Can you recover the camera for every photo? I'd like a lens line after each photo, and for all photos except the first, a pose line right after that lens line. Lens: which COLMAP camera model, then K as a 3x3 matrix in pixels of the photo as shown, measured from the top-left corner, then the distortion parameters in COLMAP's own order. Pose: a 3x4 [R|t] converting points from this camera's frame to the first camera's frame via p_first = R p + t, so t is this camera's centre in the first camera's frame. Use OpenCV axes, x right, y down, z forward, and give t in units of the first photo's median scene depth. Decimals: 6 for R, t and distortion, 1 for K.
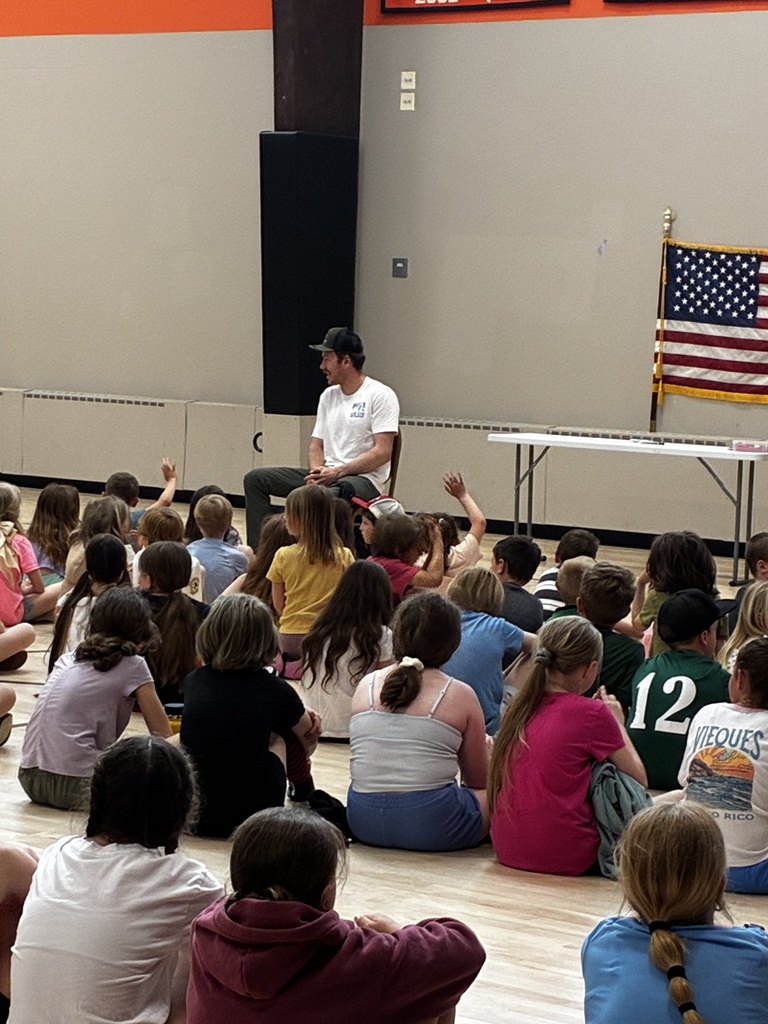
lens RADIAL K [[2928.1, 0, 384.0], [0, 2928.1, 512.1], [0, 0, 1]] dist [-0.089044, 0.000000]
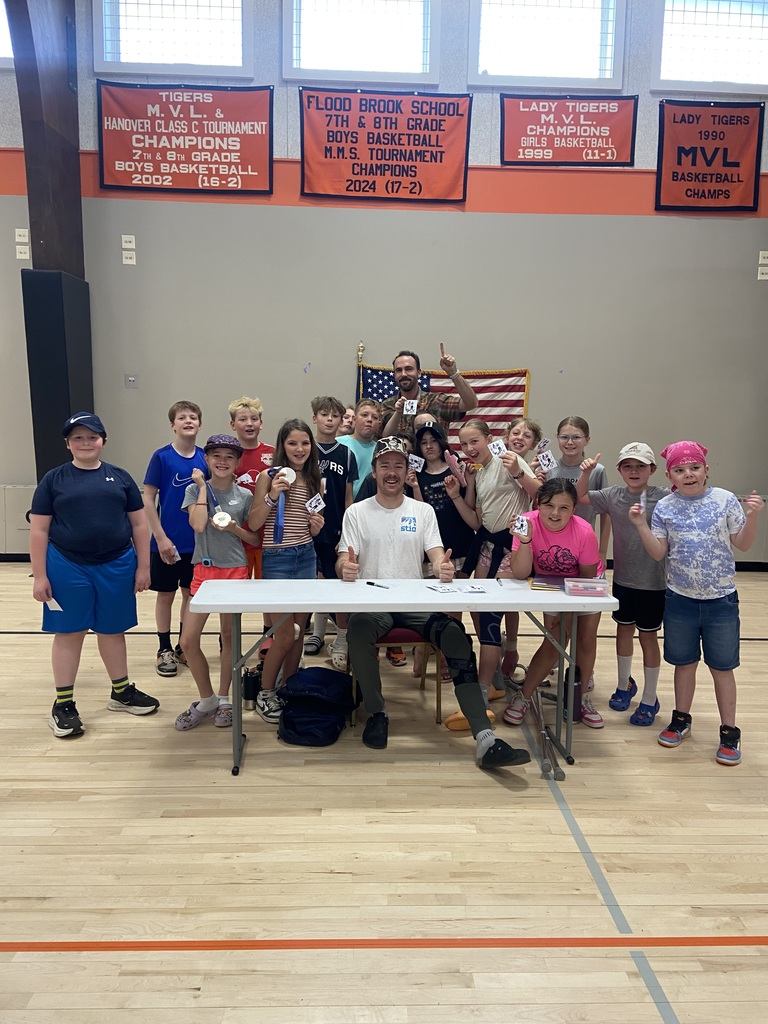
lens RADIAL K [[767.5, 0, 386.1], [0, 767.5, 512.8], [0, 0, 1]] dist [0.010970, 0.002084]
pose [[0.754505, -0.103324, 0.648109, -0.157861], [0.049059, 0.993646, 0.101297, -0.056213], [-0.654458, -0.044634, 0.754780, 0.691499]]
